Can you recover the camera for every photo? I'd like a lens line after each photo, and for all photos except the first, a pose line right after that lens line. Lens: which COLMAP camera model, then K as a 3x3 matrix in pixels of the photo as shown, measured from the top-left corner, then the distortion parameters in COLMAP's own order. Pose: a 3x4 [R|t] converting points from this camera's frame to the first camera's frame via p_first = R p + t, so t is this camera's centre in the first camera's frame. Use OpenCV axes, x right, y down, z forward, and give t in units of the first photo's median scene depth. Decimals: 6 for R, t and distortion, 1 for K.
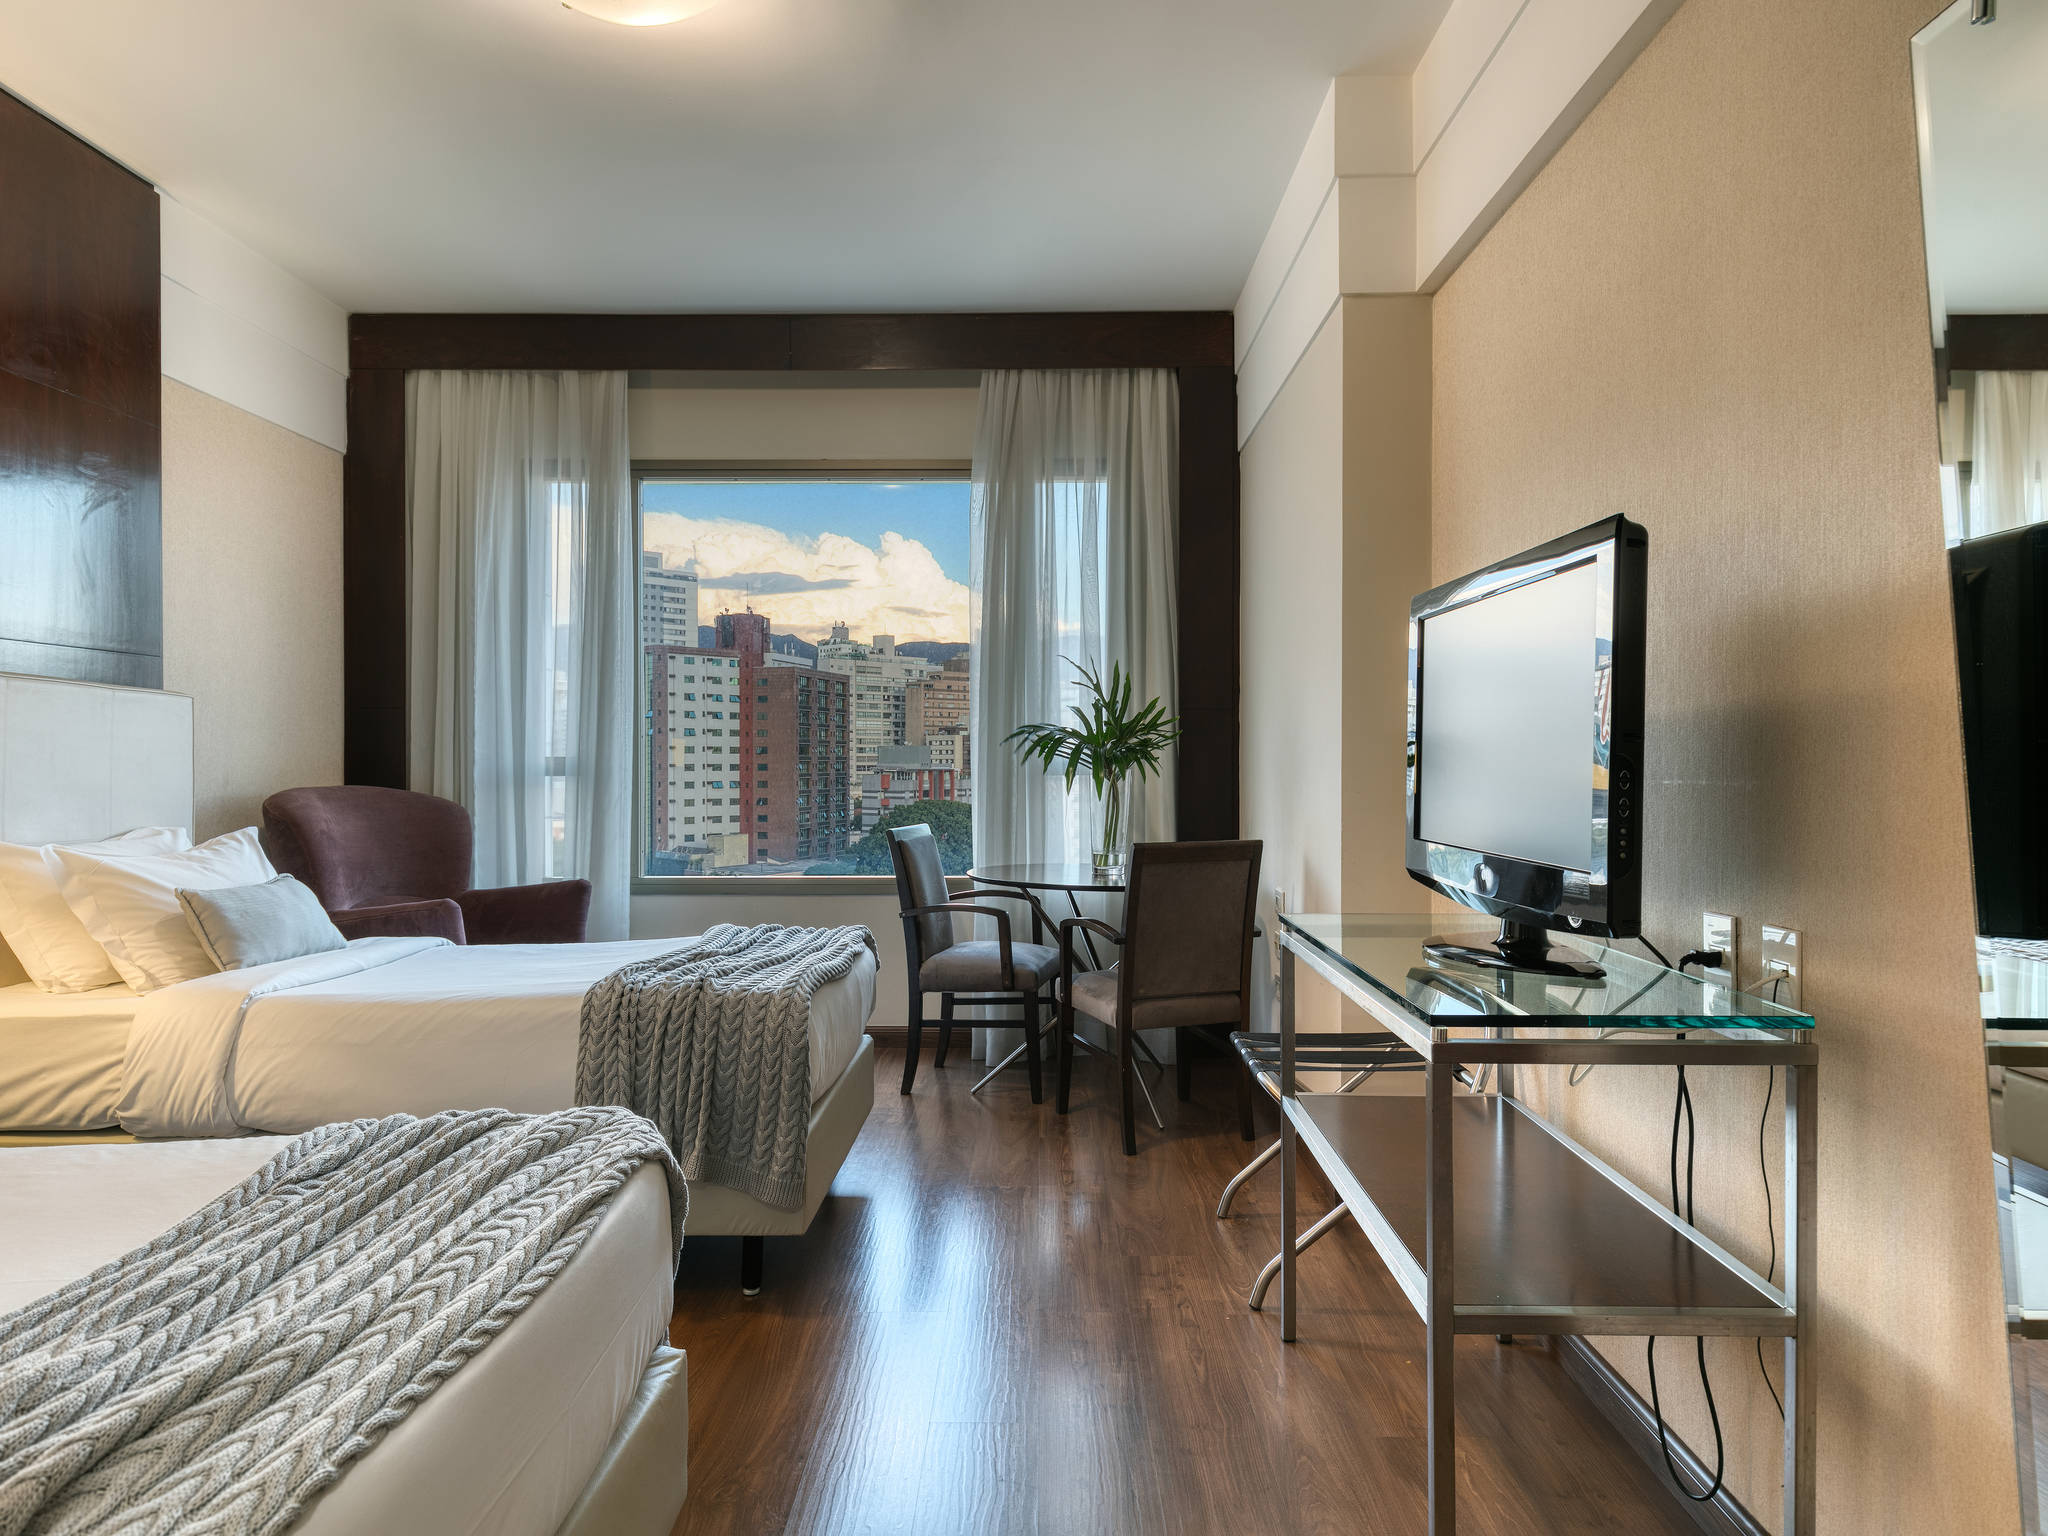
lens RADIAL K [[1308.1, 0, 1024.0], [0, 1308.1, 768.0], [0, 0, 1]] dist [0.007266, -0.000375]
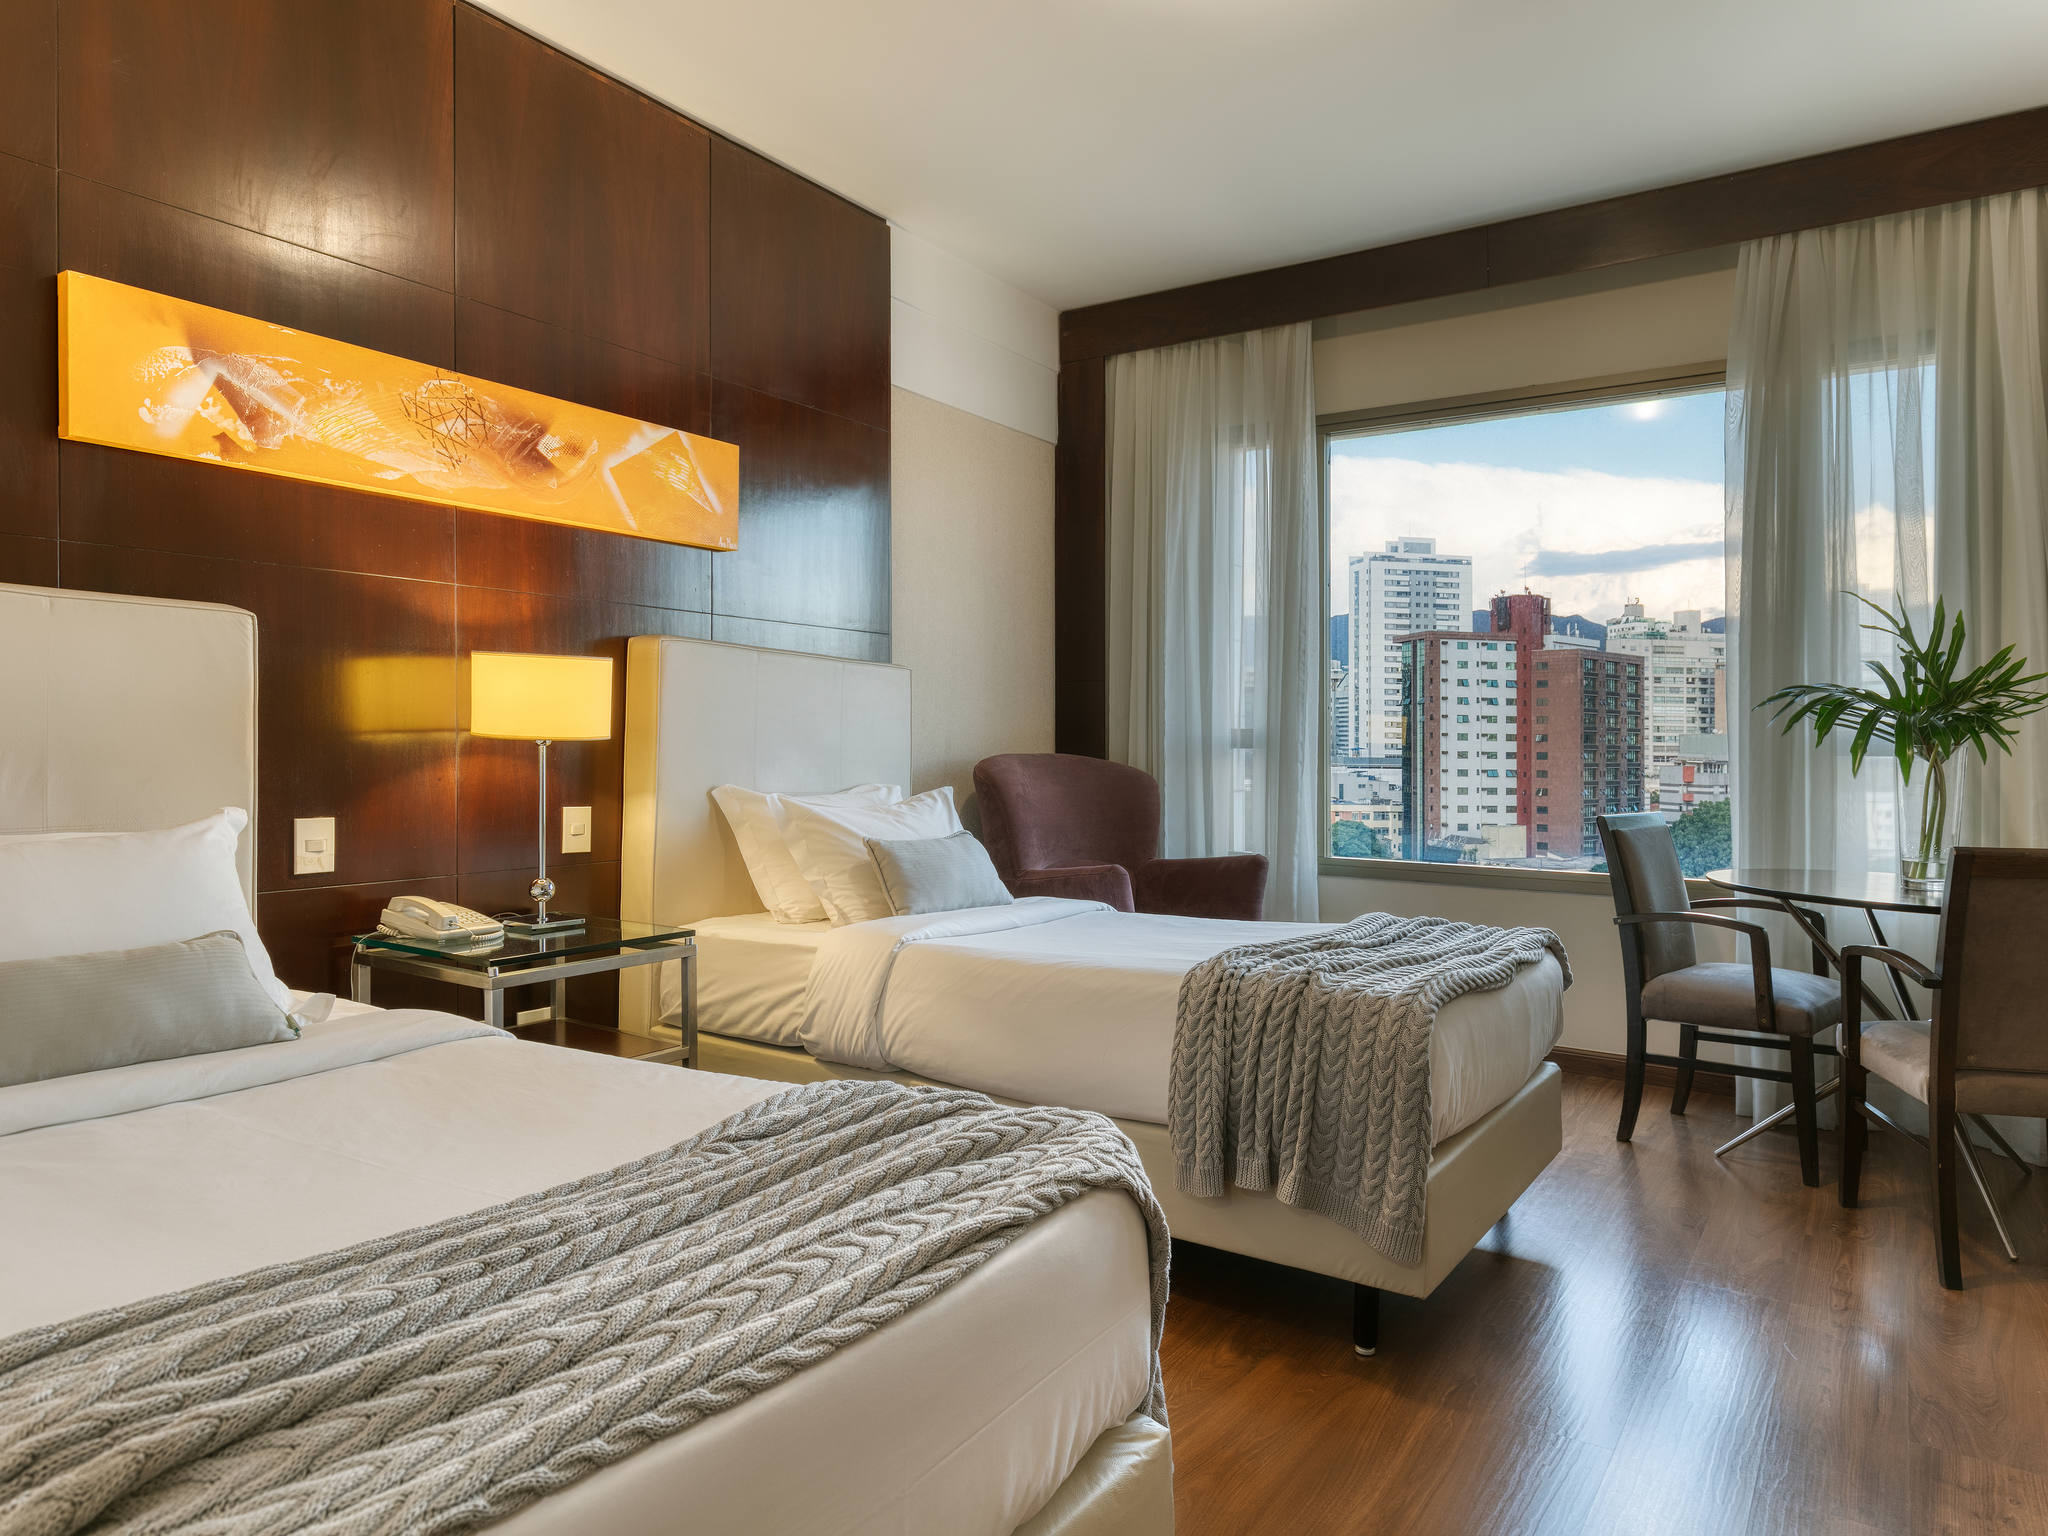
lens RADIAL K [[1282.0, 0, 1022.8], [0, 1282.0, 729.3], [0, 0, 1]] dist [0.008371, -0.003762]
pose [[0.829828, 0.003330, -0.558010, 0.049121], [-0.015430, 0.999737, -0.016980, 0.012601], [0.557806, 0.022701, 0.829661, 0.130302]]
